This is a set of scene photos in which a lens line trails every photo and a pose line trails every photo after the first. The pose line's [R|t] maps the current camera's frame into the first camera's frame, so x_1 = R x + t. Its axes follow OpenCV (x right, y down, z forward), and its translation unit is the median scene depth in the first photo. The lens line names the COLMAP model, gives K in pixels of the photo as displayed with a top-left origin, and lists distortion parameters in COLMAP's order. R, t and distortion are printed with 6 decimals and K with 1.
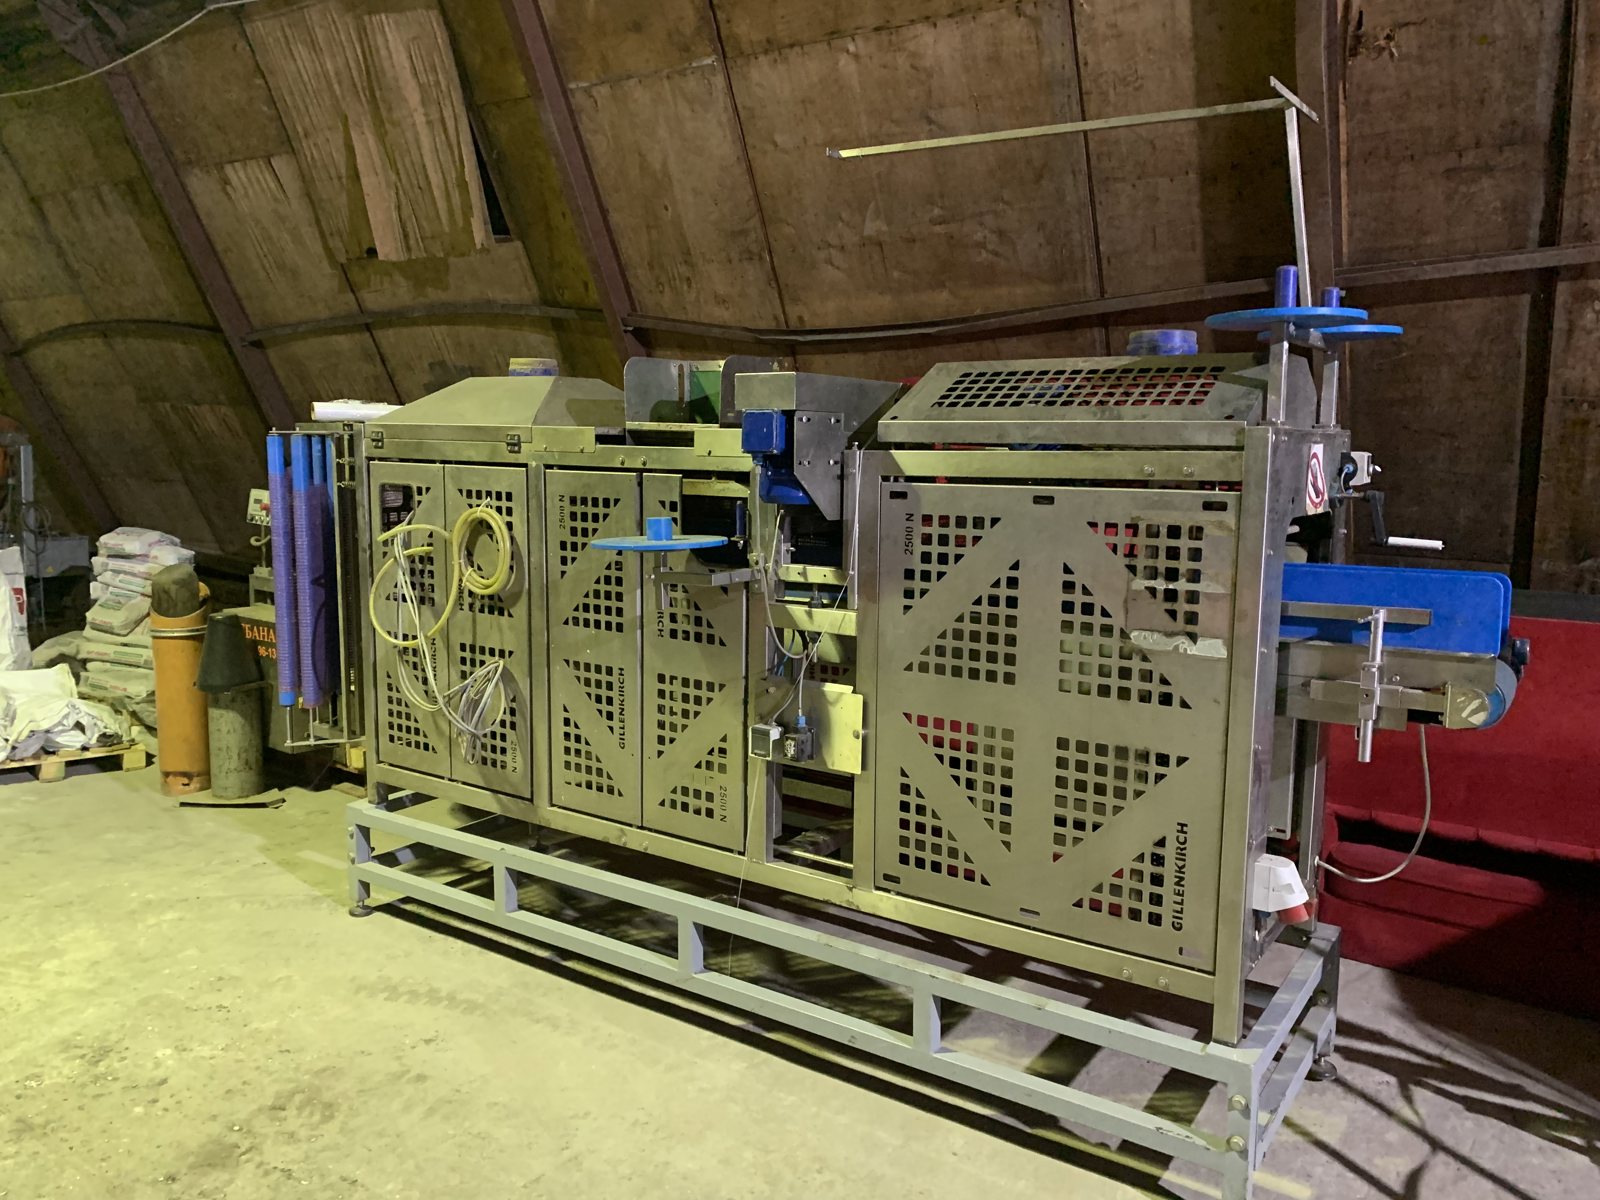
lens RADIAL K [[1227.2, 0, 800.0], [0, 1227.2, 600.0], [0, 0, 1]] dist [0.023074, -0.005058]
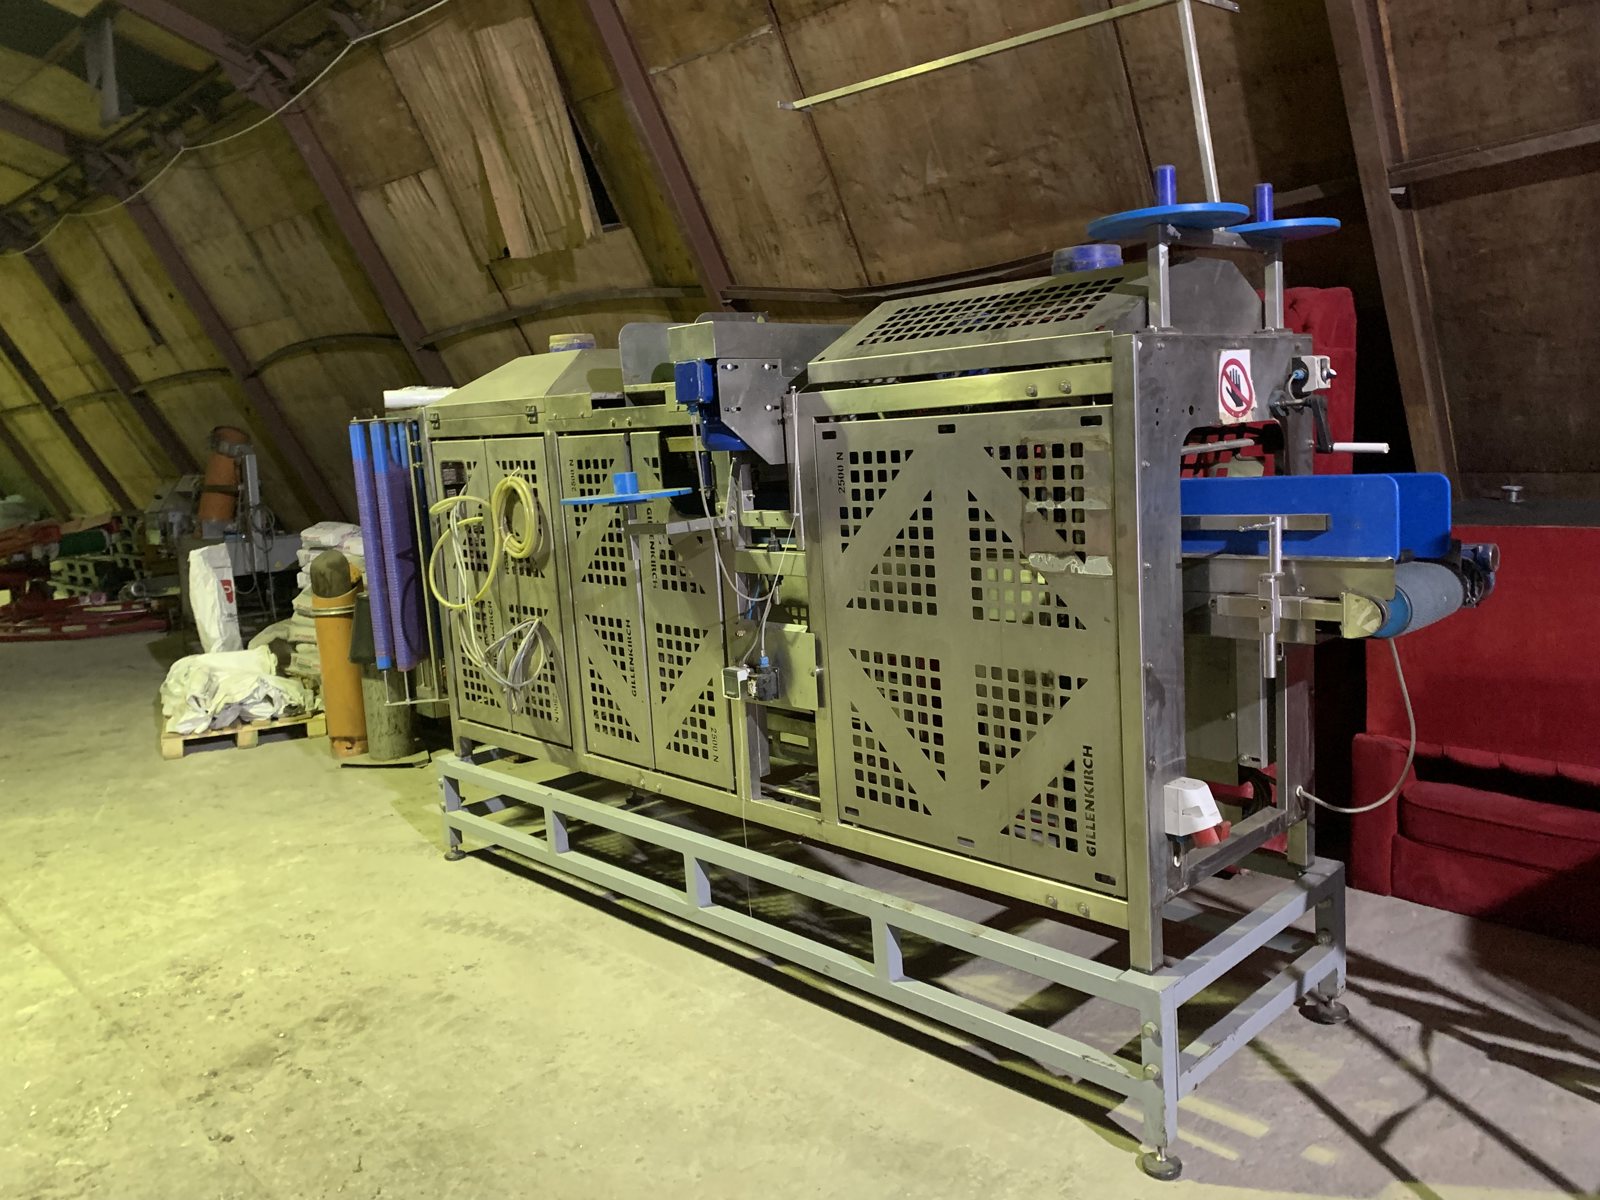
lens RADIAL K [[1229.3, 0, 804.2], [0, 1229.3, 589.3], [0, 0, 1]] dist [0.026829, -0.010921]
pose [[0.979087, -0.043187, -0.198805, 0.210742], [0.045689, 0.998924, 0.008016, 0.027325], [0.198245, -0.016931, 0.980006, -0.005374]]
